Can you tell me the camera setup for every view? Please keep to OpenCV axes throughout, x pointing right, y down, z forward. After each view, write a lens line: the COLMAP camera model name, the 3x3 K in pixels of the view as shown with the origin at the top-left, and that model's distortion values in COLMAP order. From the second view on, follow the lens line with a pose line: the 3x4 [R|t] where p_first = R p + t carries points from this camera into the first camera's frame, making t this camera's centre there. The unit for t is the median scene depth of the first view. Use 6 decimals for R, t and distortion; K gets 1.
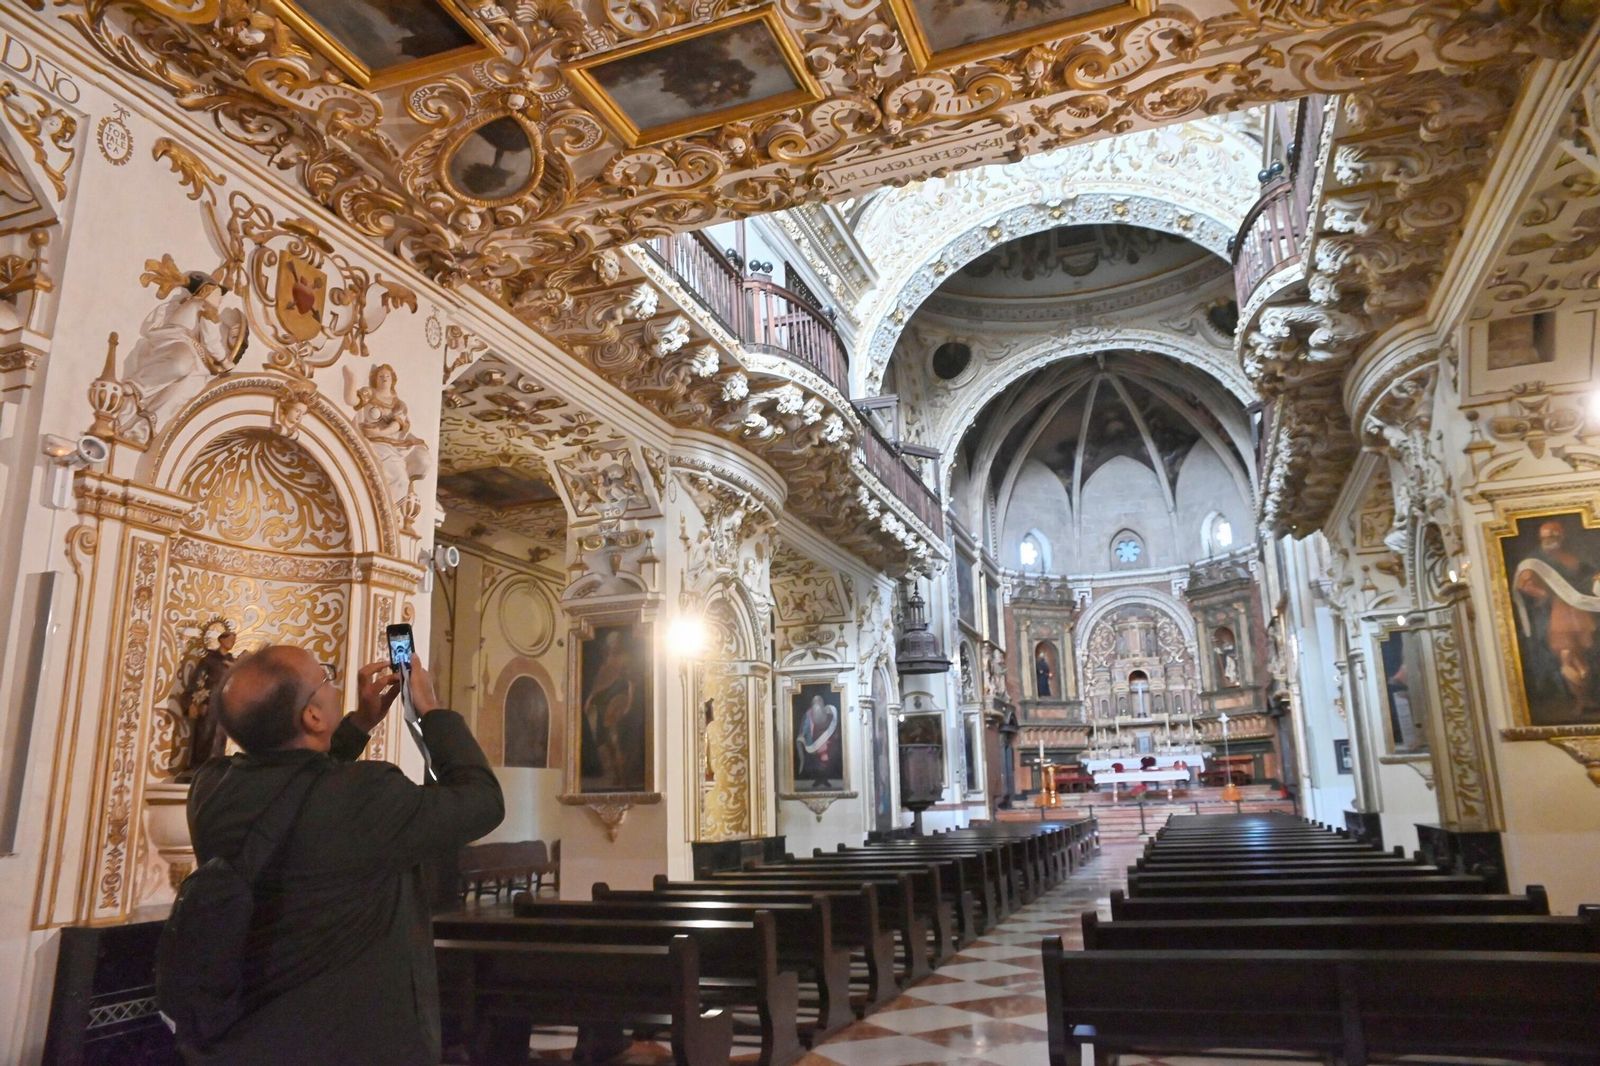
lens RADIAL K [[1097.8, 0, 805.3], [0, 1097.8, 529.1], [0, 0, 1]] dist [-0.119009, 0.101026]
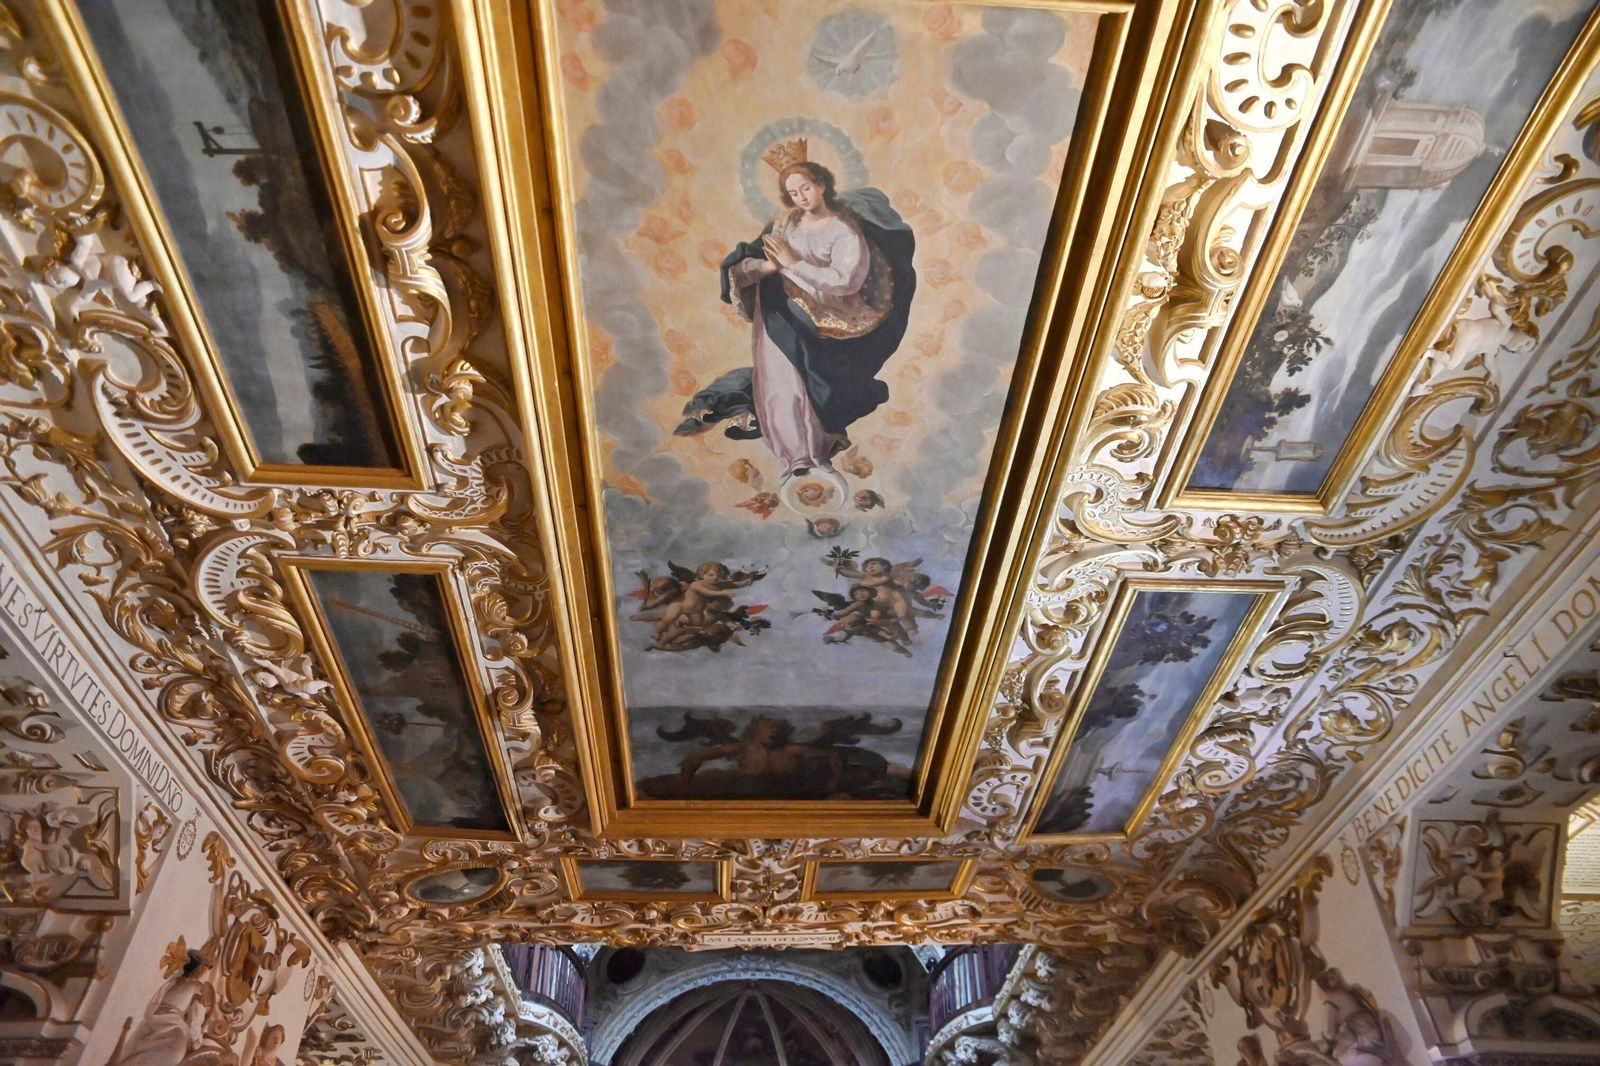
lens RADIAL K [[1097.8, 0, 805.3], [0, 1097.8, 529.1], [0, 0, 1]] dist [-0.119009, 0.101026]
pose [[0.926499, 0.269339, 0.262785, -0.116253], [-0.113566, 0.865921, -0.487117, -0.046259], [-0.358751, 0.421470, 0.832863, -0.113077]]
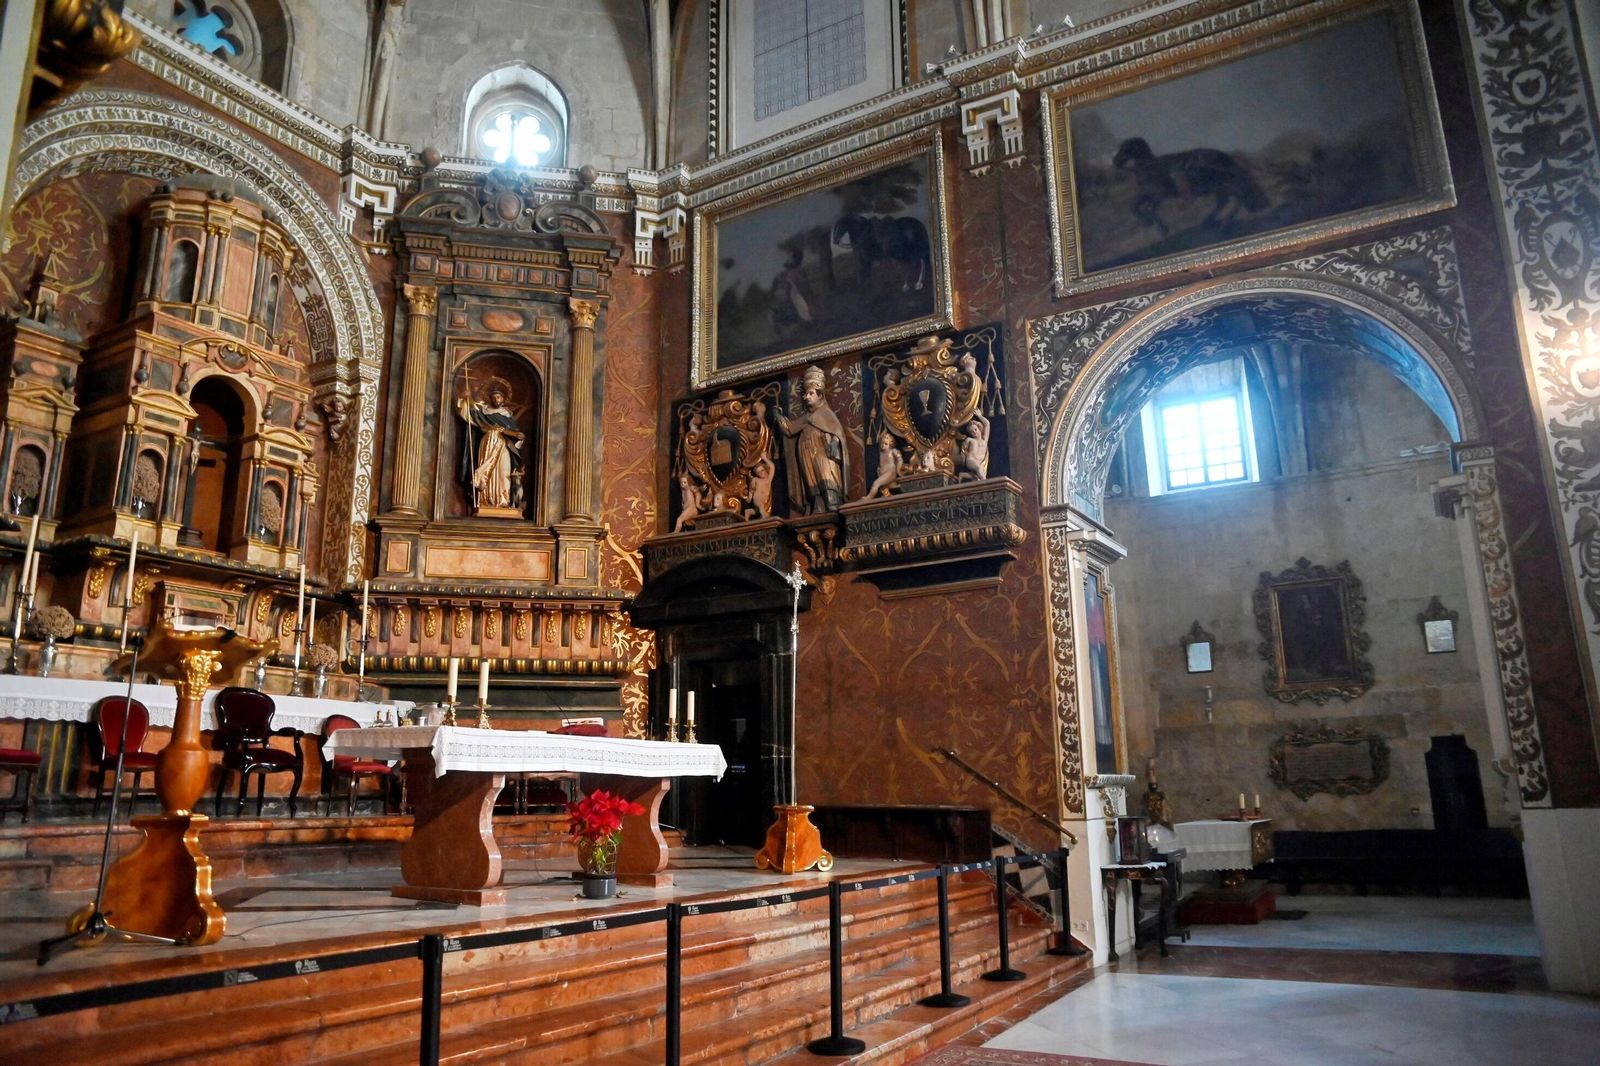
lens RADIAL K [[1097.8, 0, 805.3], [0, 1097.8, 529.1], [0, 0, 1]] dist [-0.119009, 0.101026]
pose [[0.193123, 0.259706, 0.946180, 0.150511], [-0.223287, 0.950664, -0.215362, 0.330340], [-0.955430, -0.169678, 0.241584, 1.352257]]
